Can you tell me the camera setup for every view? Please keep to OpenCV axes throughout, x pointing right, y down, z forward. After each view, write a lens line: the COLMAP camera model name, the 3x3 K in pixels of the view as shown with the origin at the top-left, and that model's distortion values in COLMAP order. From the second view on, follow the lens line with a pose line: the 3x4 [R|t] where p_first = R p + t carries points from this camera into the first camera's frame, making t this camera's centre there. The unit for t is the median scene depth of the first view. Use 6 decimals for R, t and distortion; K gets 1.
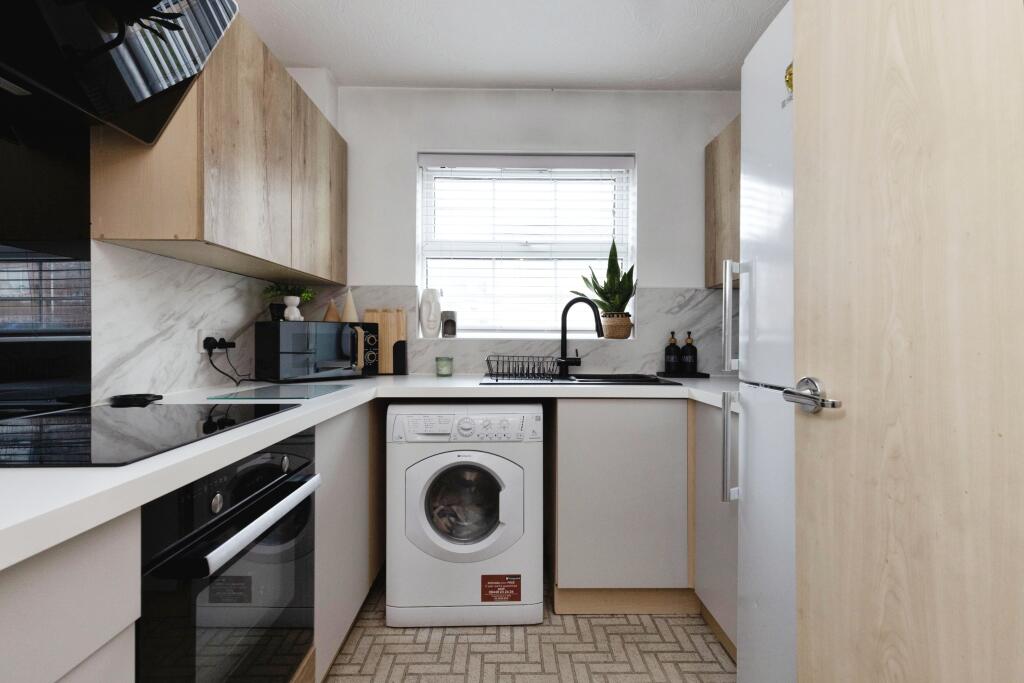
lens RADIAL K [[464.3, 0, 511.0], [0, 464.3, 346.9], [0, 0, 1]] dist [0.012447, -0.000128]
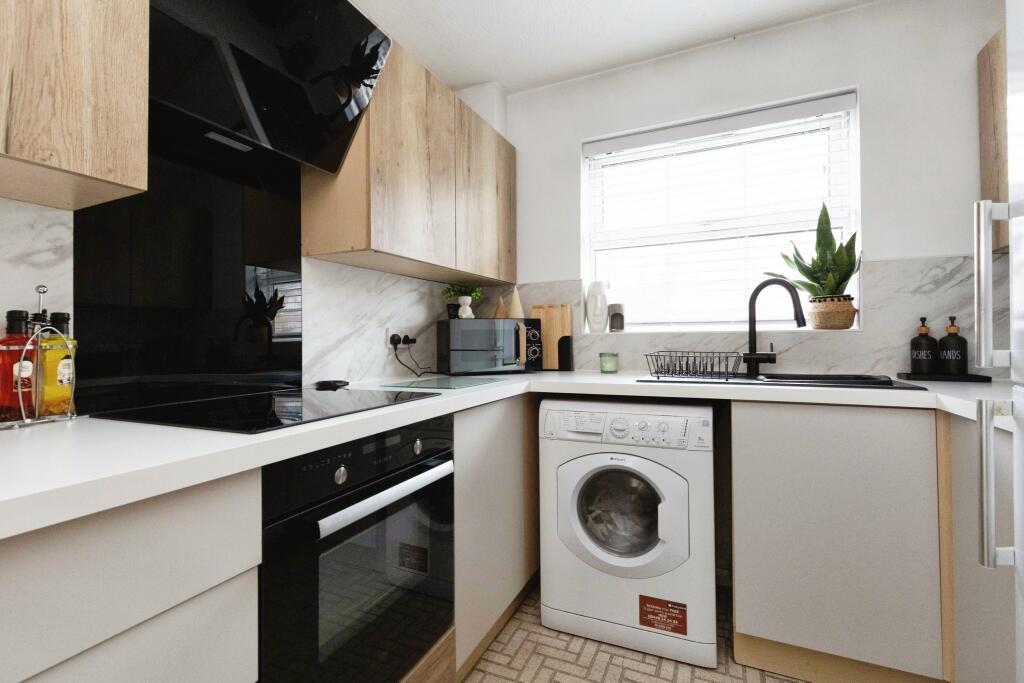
lens RADIAL K [[465.8, 0, 512.0], [0, 465.8, 341.5], [0, 0, 1]] dist [0.011294, -0.000572]
pose [[0.901794, -0.011775, -0.432007, 0.108805], [0.006005, 0.999874, -0.014718, 0.014769], [0.432125, 0.010678, 0.901750, 0.076774]]
